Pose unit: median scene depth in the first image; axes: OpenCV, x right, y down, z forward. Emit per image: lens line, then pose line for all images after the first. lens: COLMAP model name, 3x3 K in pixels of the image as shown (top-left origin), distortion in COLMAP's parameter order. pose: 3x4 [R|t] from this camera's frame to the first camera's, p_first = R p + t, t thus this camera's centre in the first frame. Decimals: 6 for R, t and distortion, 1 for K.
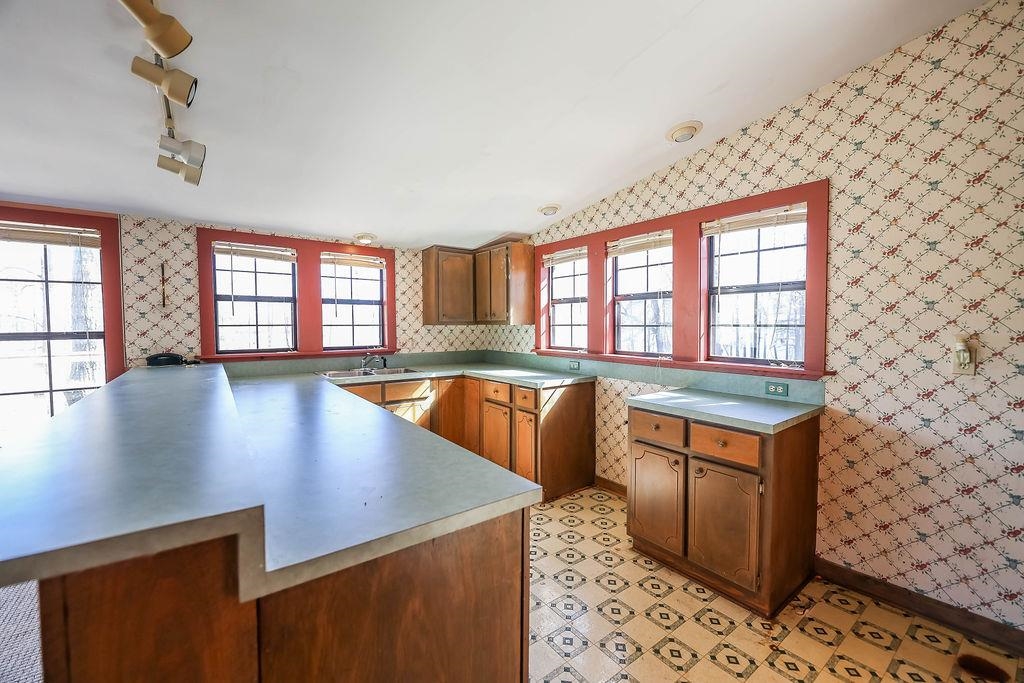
lens RADIAL K [[414.0, 0, 512.0], [0, 414.0, 338.7], [0, 0, 1]] dist [-0.000137, -0.000172]
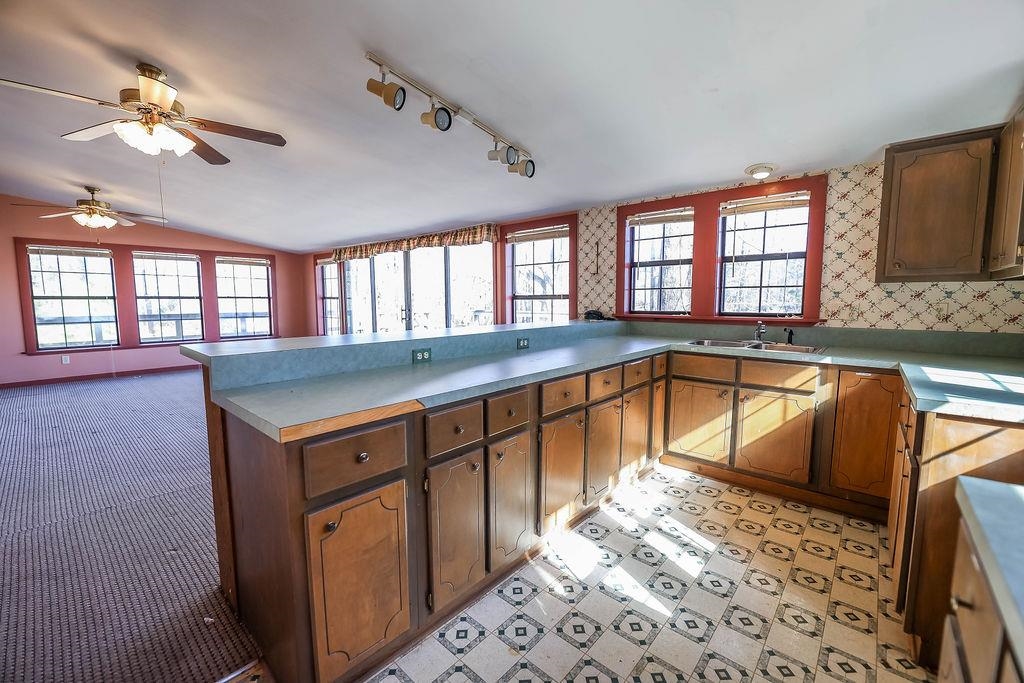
lens RADIAL K [[414.0, 0, 511.1], [0, 414.0, 343.6], [0, 0, 1]] dist [-0.000137, -0.000172]
pose [[0.207013, 0.104642, -0.972726, 0.335424], [-0.033534, 0.994438, 0.099841, 0.014237], [0.977763, 0.011951, 0.209371, 0.391507]]
